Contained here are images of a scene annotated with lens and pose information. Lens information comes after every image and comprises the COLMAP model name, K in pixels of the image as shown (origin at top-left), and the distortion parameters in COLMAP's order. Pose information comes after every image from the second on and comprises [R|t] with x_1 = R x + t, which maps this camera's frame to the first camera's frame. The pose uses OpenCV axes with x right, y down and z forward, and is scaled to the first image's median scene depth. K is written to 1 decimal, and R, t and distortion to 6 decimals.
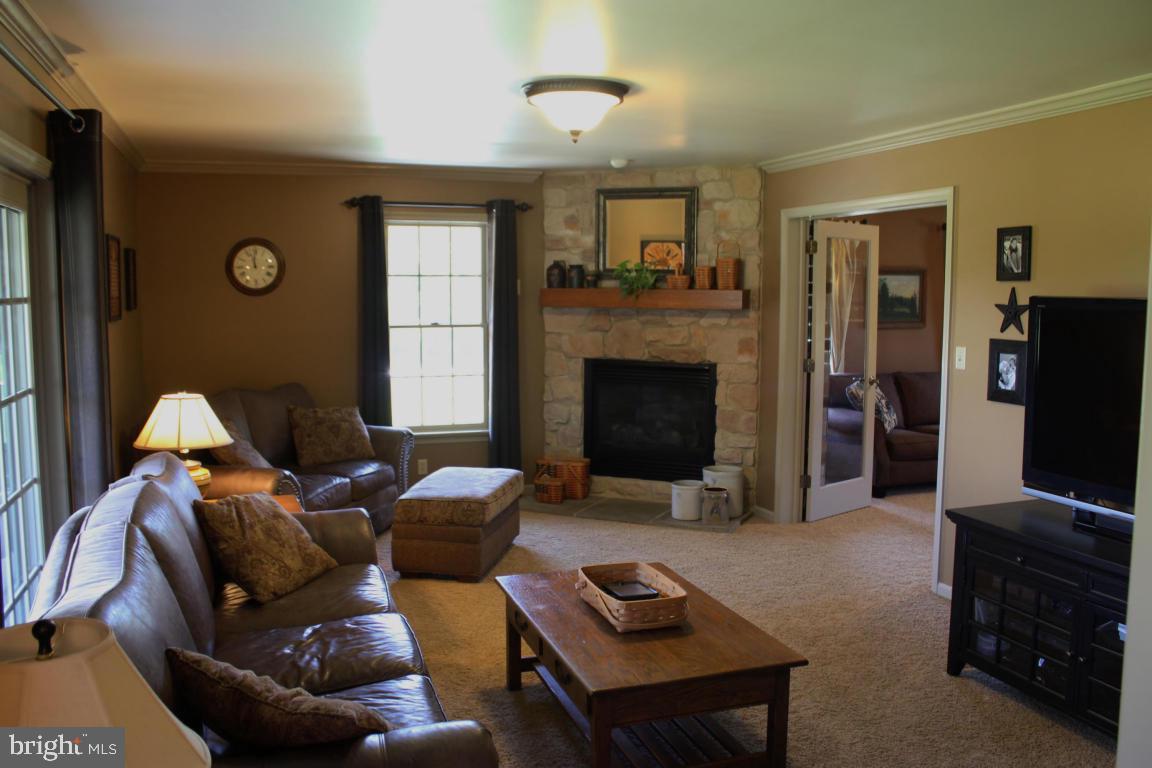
lens RADIAL K [[970.4, 0, 576.0], [0, 970.4, 384.0], [0, 0, 1]] dist [-0.172867, 0.164617]
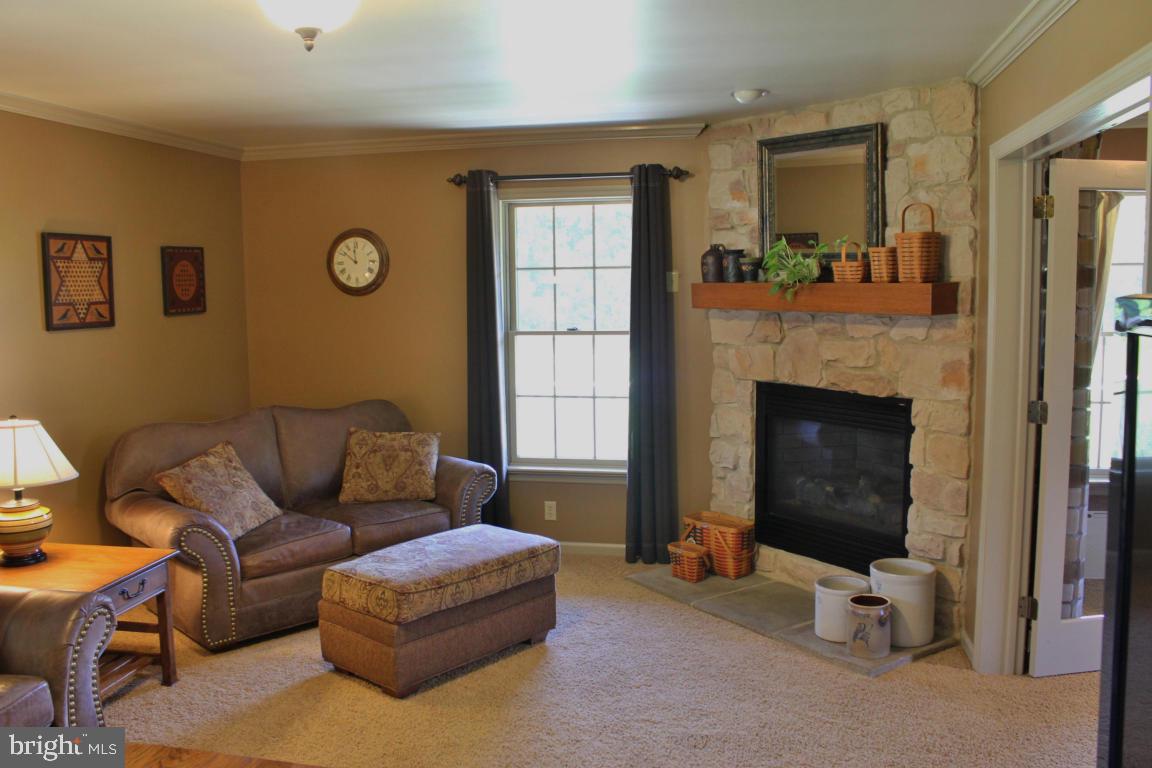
lens RADIAL K [[970.4, 0, 576.0], [0, 970.4, 384.0], [0, 0, 1]] dist [-0.172867, 0.164617]
pose [[0.857281, 0.039273, -0.513348, 0.275613], [-0.035152, 0.999225, 0.017741, -0.034294], [0.513647, 0.002836, 0.857997, 0.347384]]
